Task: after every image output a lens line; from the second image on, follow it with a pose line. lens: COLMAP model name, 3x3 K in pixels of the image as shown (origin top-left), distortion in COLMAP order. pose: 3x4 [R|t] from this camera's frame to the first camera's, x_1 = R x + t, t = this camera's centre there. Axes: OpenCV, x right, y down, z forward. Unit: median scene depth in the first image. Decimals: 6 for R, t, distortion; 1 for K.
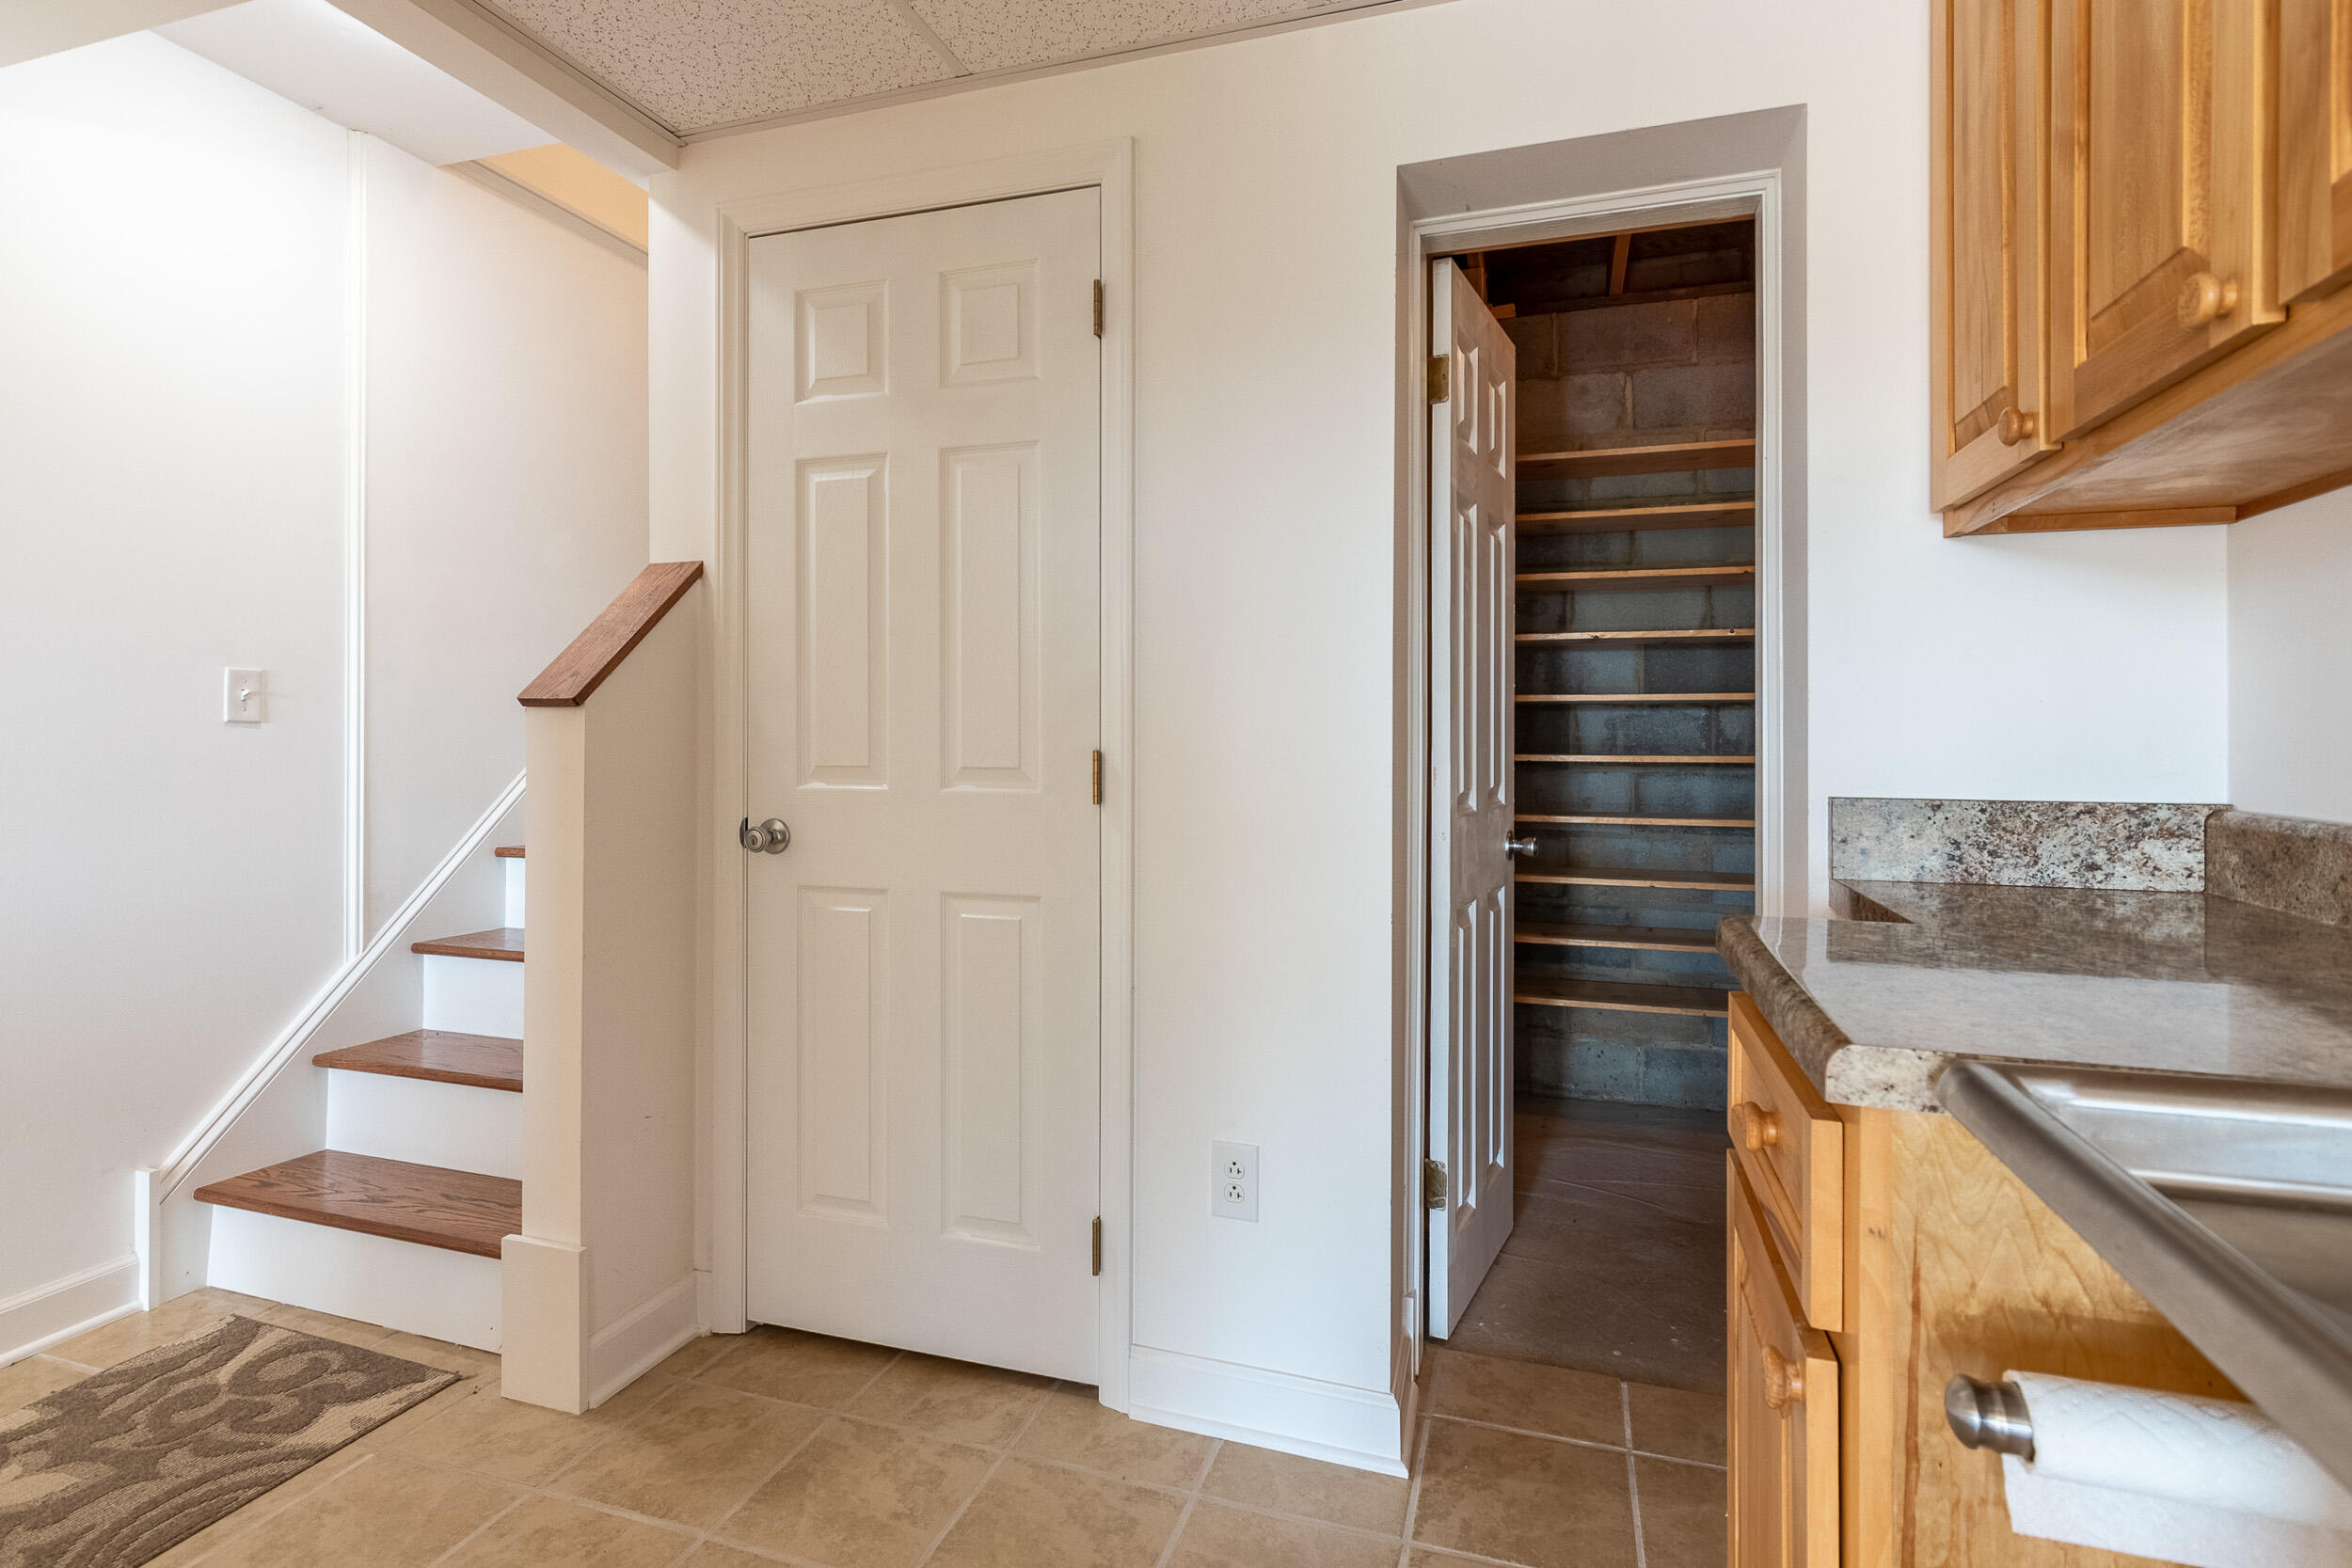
lens RADIAL K [[1168.1, 0, 1170.5], [0, 1168.1, 720.3], [0, 0, 1]] dist [-0.001252, 0.000443]
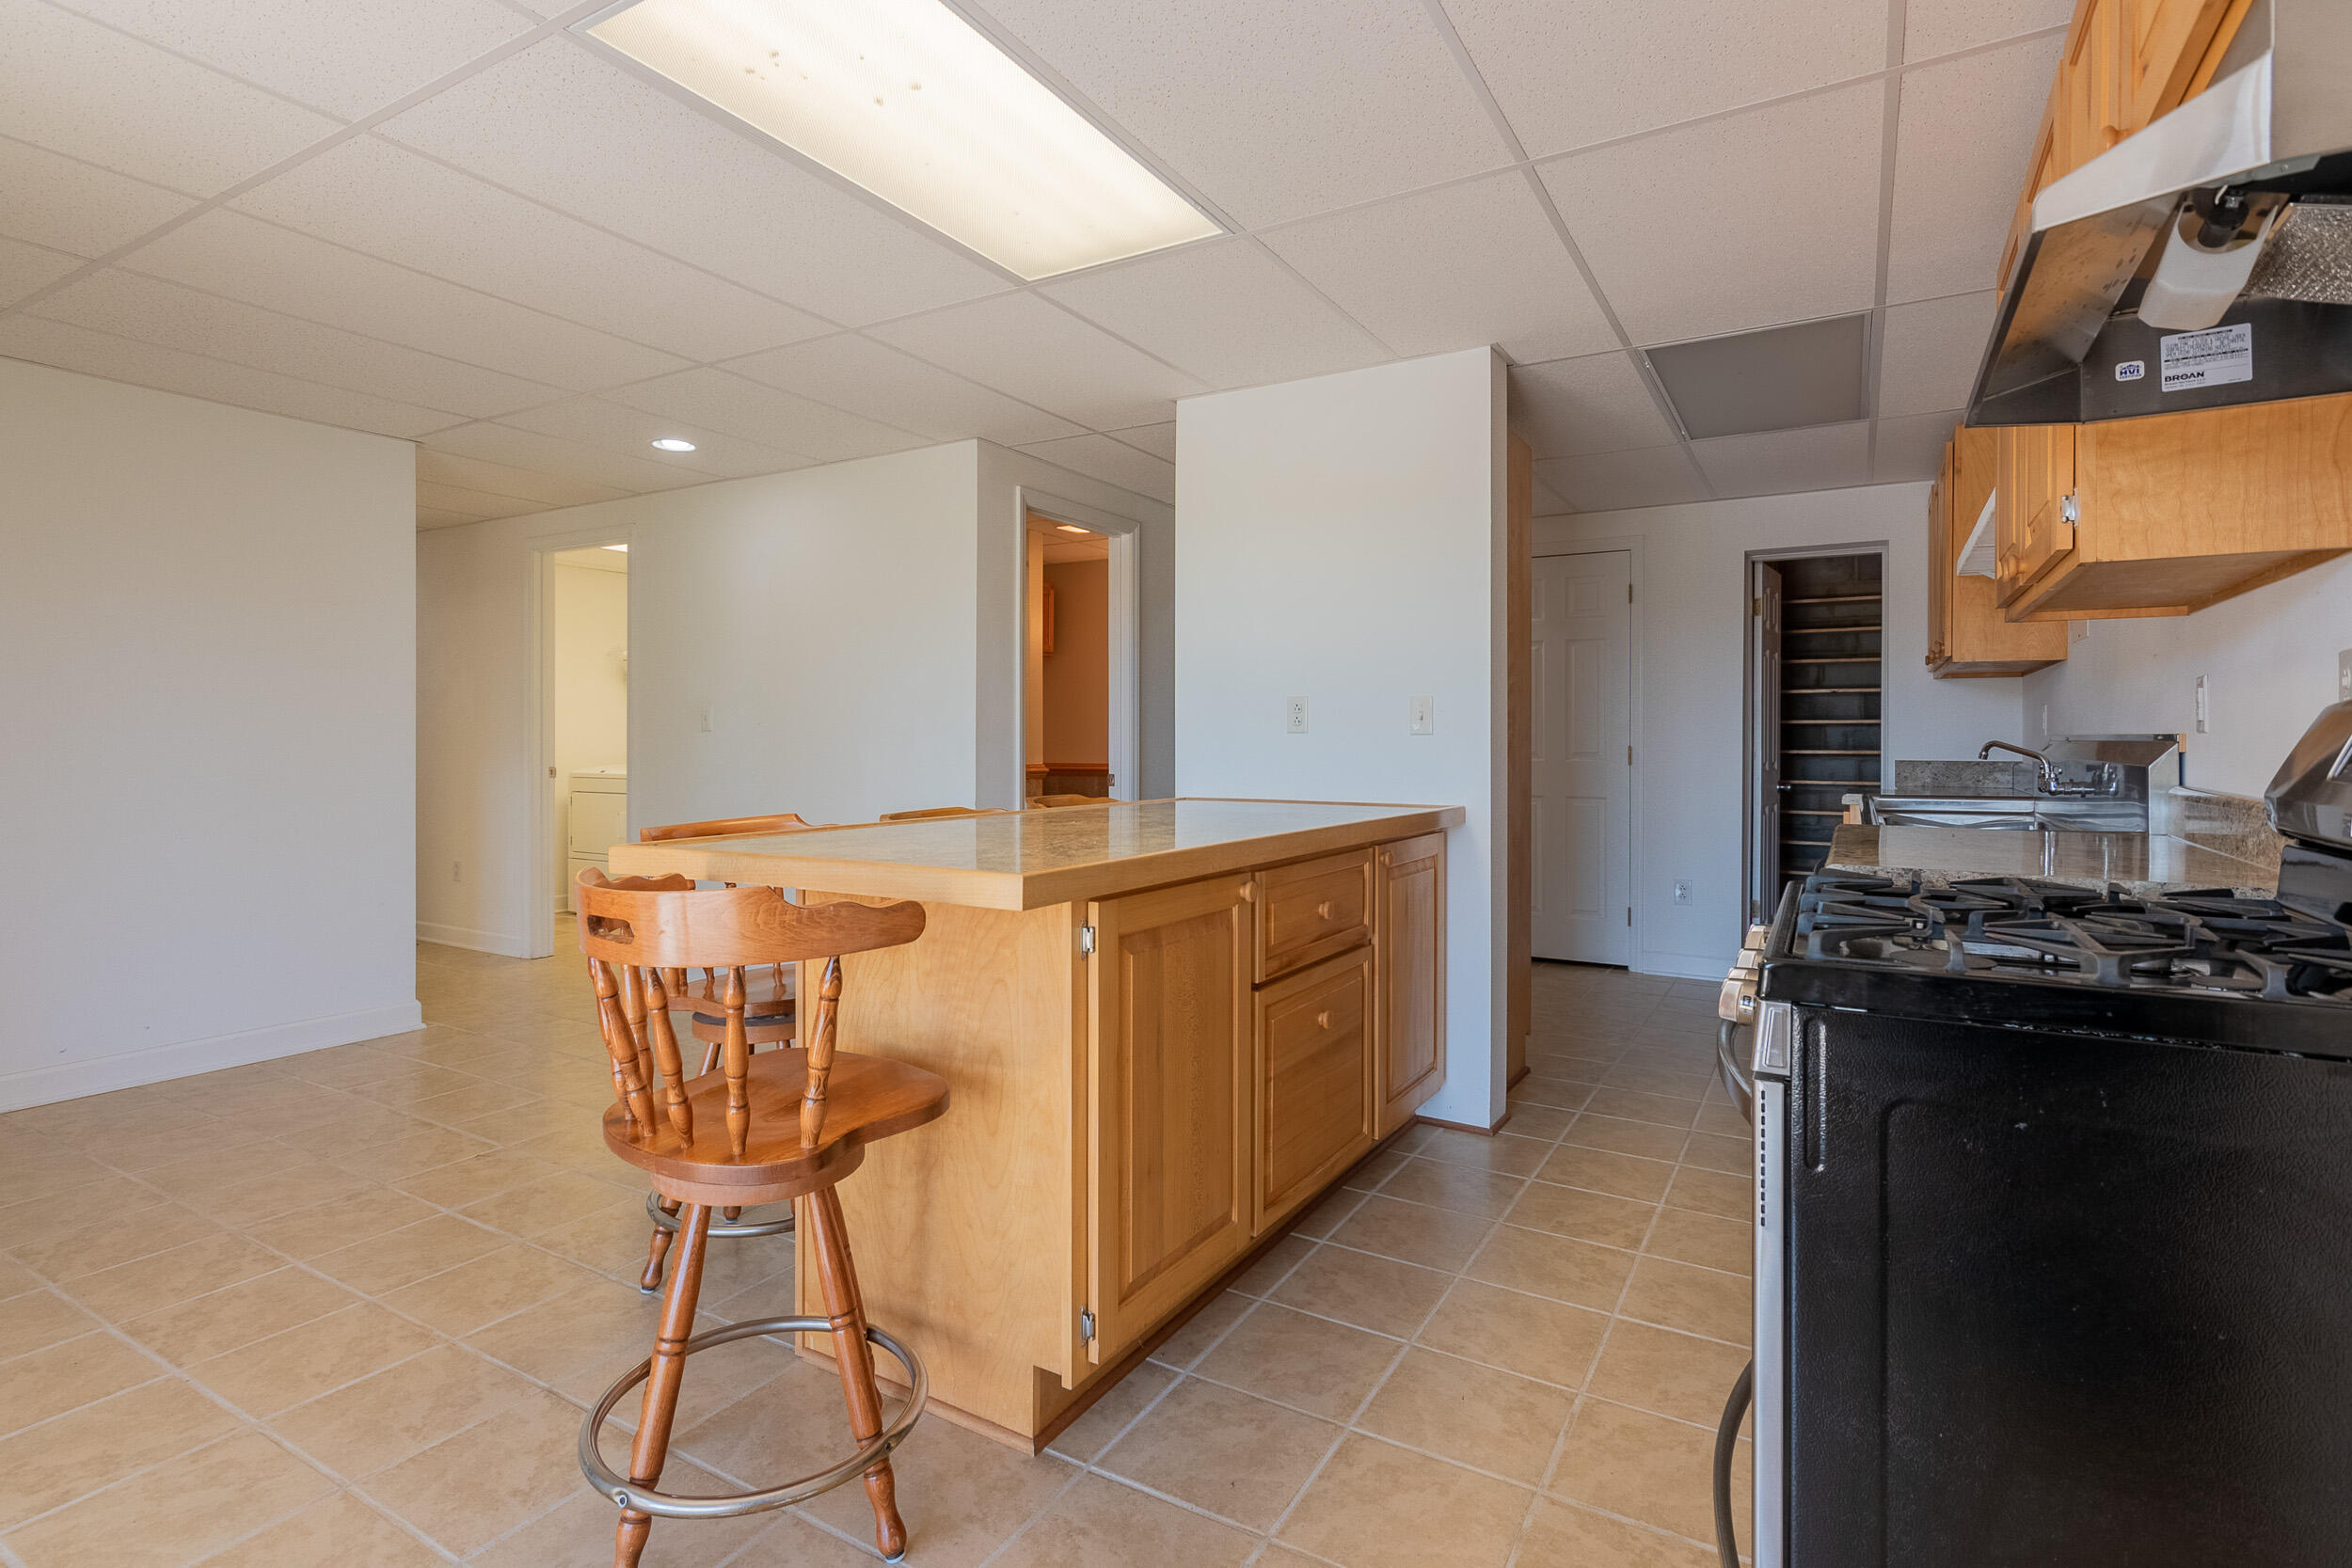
lens RADIAL K [[1142.6, 0, 1163.5], [0, 1142.6, 741.8], [0, 0, 1]] dist [0.001951, 0.000824]
pose [[0.975657, 0.000027, -0.219304, -0.587727], [0.003336, 0.999883, 0.014962, -0.031704], [0.219278, -0.015329, 0.975542, -2.092353]]
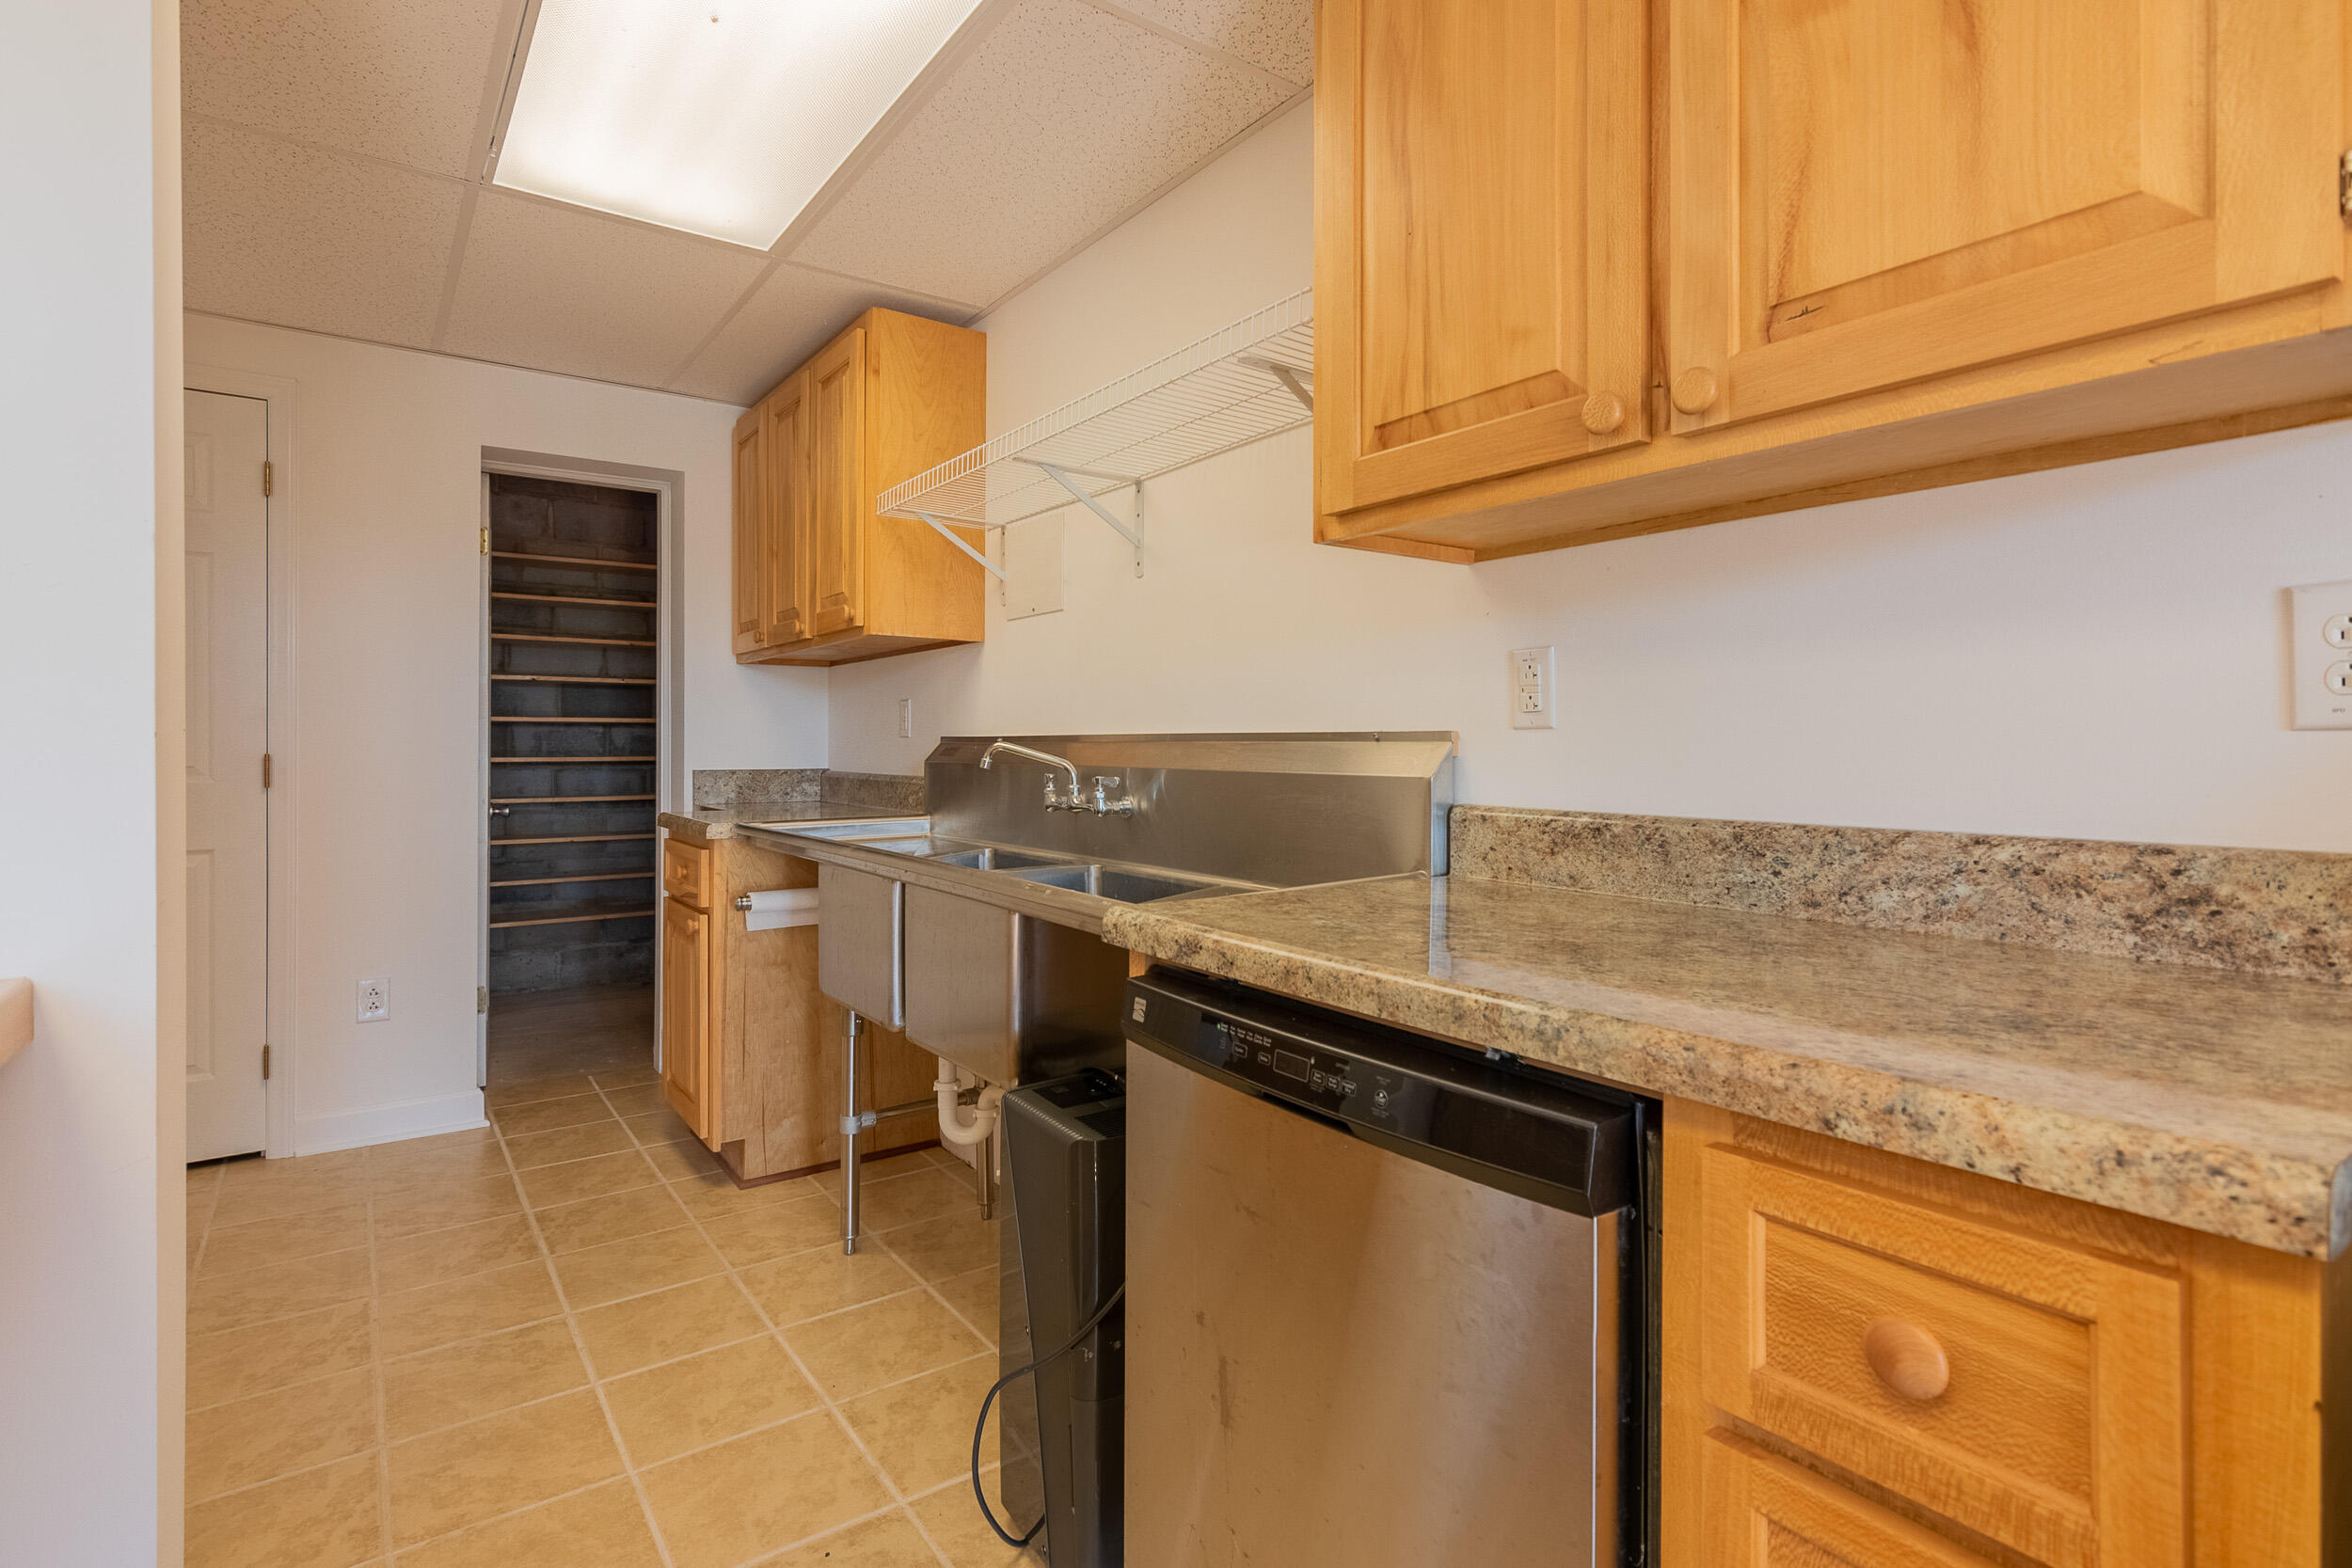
lens RADIAL K [[1142.6, 0, 1163.5], [0, 1142.6, 741.8], [0, 0, 1]] dist [0.001951, 0.000824]
pose [[0.591957, -0.000510, 0.805970, -0.625051], [-0.008114, 0.999945, 0.006592, -0.012845], [-0.805929, -0.010442, 0.591920, -0.963846]]
